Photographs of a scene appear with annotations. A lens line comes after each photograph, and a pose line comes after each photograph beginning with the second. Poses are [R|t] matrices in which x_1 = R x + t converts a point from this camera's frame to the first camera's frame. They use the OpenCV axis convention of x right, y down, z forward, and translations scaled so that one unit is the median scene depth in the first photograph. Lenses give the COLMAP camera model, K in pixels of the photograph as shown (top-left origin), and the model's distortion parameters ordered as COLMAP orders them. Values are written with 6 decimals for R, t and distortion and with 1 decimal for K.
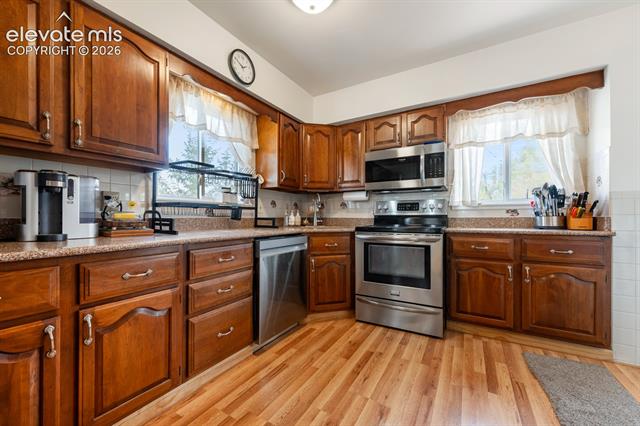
lens RADIAL K [[254.0, 0, 321.1], [0, 254.0, 214.4], [0, 0, 1]] dist [-0.002492, -0.000141]
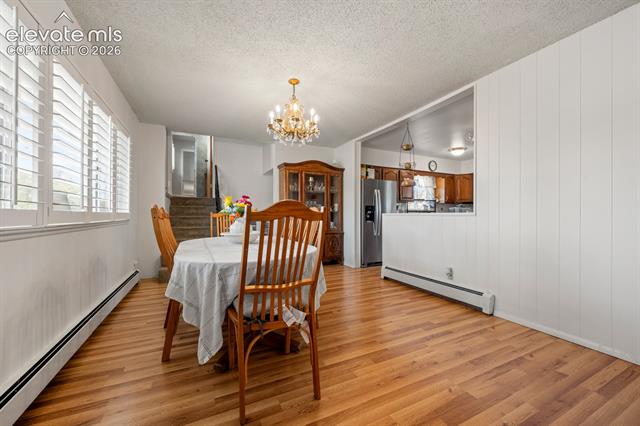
lens RADIAL K [[254.0, 0, 321.2], [0, 254.0, 214.0], [0, 0, 1]] dist [-0.002492, -0.000141]
pose [[0.834056, -0.006588, -0.551640, 0.192759], [0.004312, 0.999976, -0.005424, 0.005431], [0.551662, 0.002145, 0.834065, -1.762321]]
